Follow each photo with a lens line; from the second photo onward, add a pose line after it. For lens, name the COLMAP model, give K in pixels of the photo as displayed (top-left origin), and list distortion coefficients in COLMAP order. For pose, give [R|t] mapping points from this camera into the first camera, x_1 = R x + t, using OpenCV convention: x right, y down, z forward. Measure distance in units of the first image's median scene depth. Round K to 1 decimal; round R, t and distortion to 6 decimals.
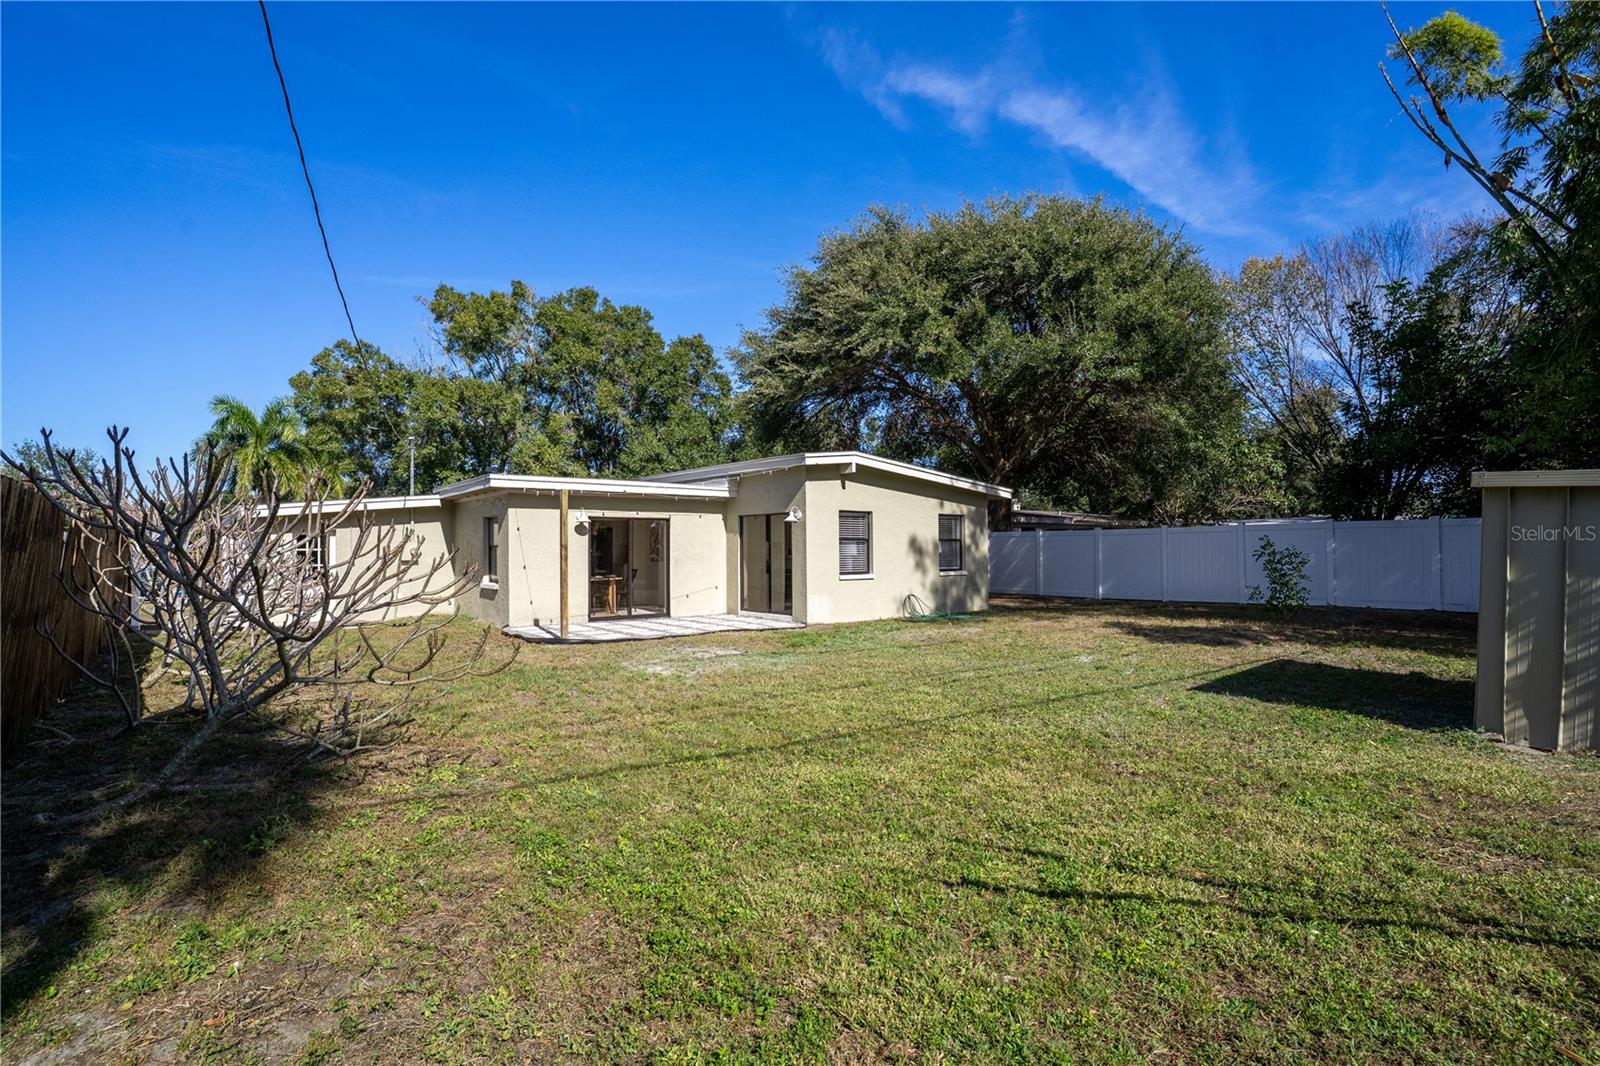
lens RADIAL K [[763.1, 0, 800.0], [0, 763.1, 533.0], [0, 0, 1]] dist [-0.001829, 0.000001]
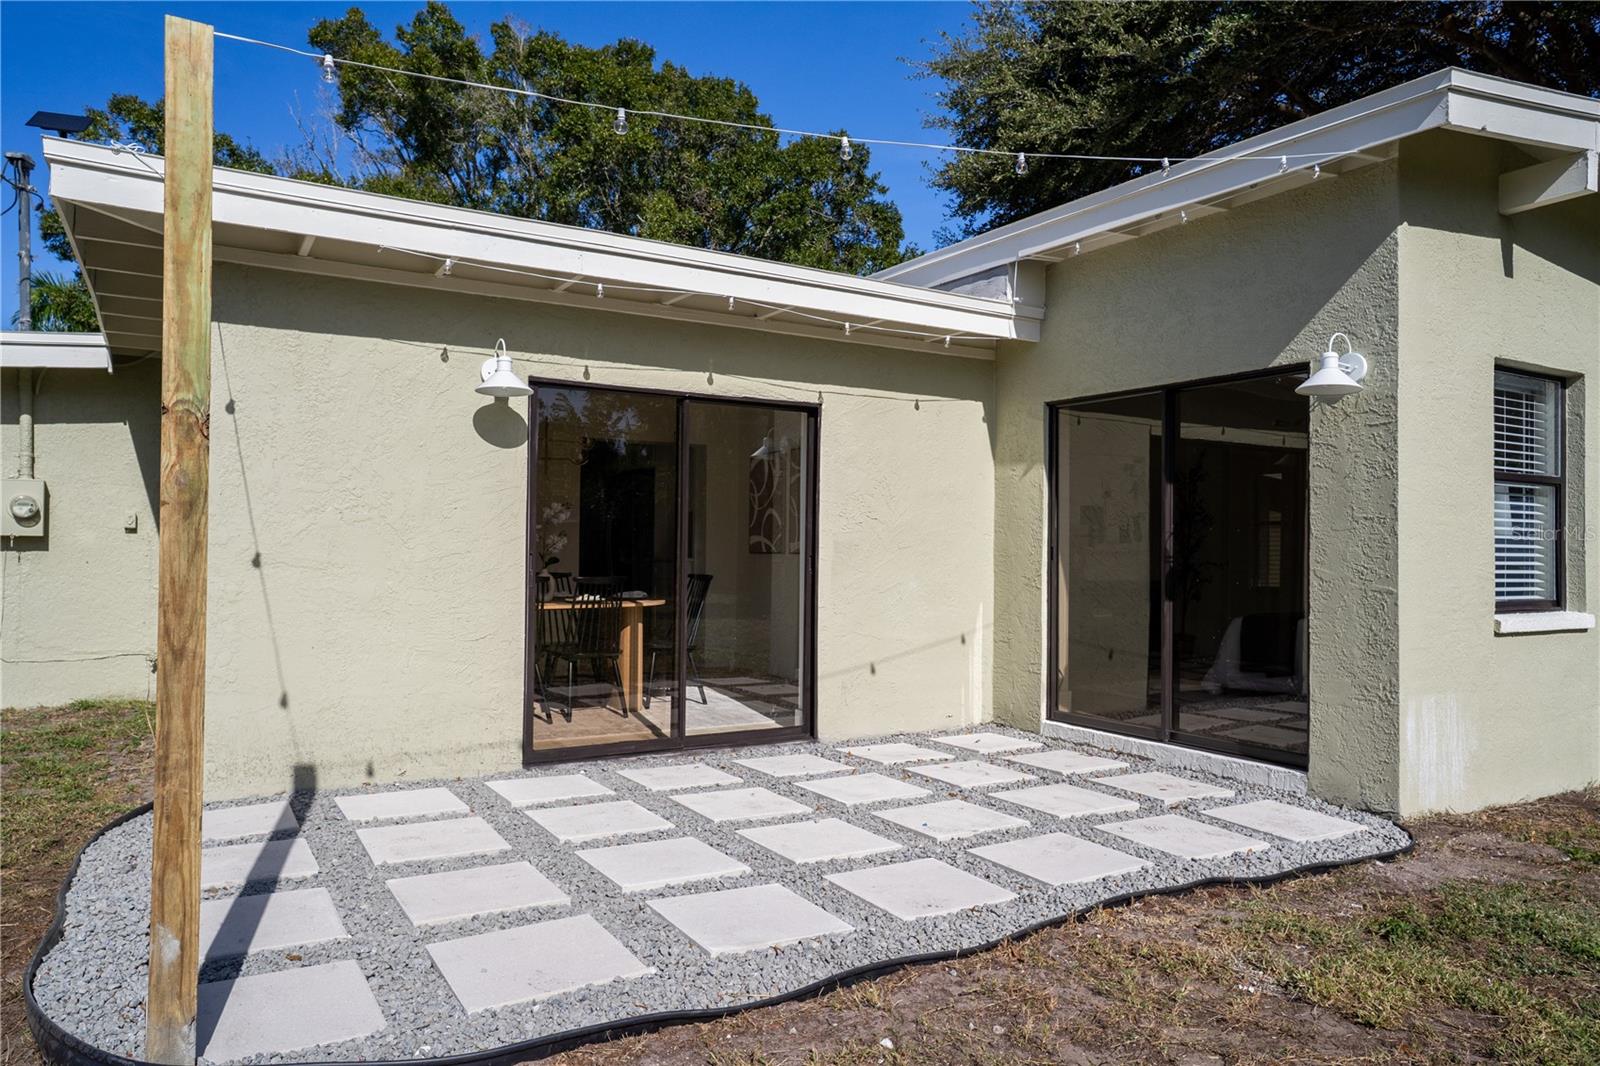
lens RADIAL K [[1086.8, 0, 800.0], [0, 1086.8, 533.0], [0, 0, 1]] dist [0.002290, 0.000551]
pose [[0.989730, 0.013678, -0.142295, -0.114394], [-0.012697, 0.999889, 0.007799, 0.026262], [0.142386, -0.005913, 0.989794, 0.569095]]
